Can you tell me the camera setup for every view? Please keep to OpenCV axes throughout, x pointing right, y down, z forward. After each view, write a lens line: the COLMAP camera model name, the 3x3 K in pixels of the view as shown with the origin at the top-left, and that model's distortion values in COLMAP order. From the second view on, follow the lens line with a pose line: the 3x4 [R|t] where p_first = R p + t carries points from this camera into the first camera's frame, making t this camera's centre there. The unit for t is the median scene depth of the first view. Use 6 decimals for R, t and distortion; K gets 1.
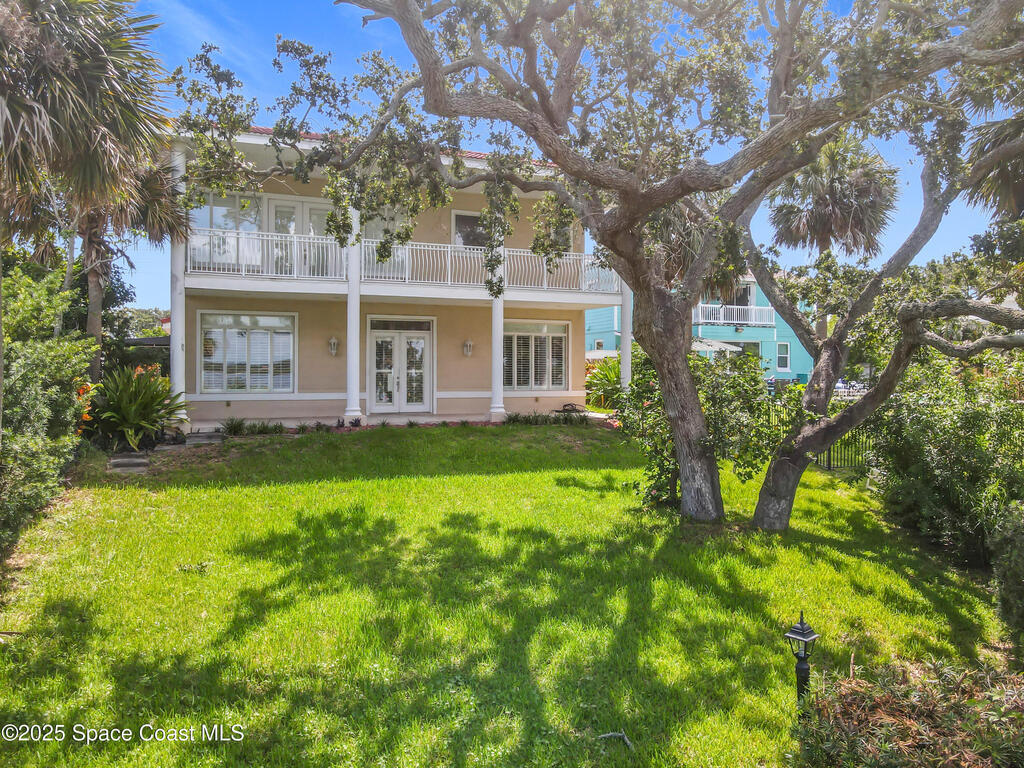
lens RADIAL K [[805.0, 0, 514.4], [0, 805.0, 379.8], [0, 0, 1]] dist [0.032413, -0.020184]
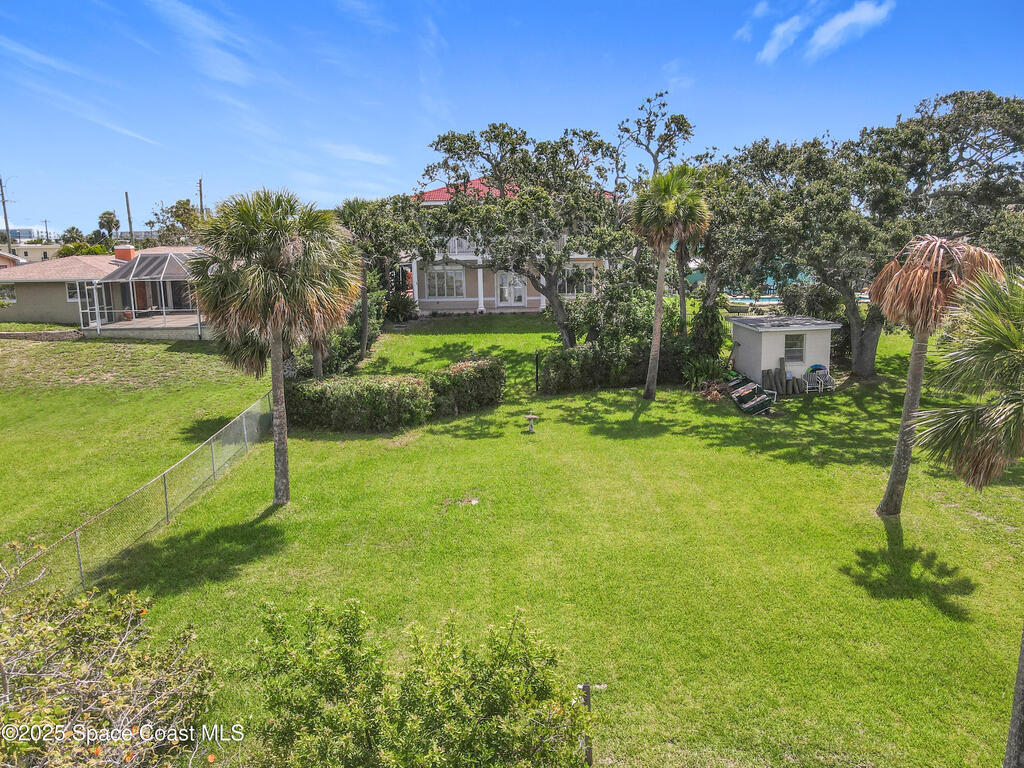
lens RADIAL K [[805.0, 0, 518.0], [0, 805.0, 385.7], [0, 0, 1]] dist [0.032413, -0.020184]
pose [[0.944932, 0.043887, -0.324310, 0.881670], [0.012673, 0.985317, 0.170263, -0.175514], [0.327020, -0.164997, 0.930502, -1.605556]]
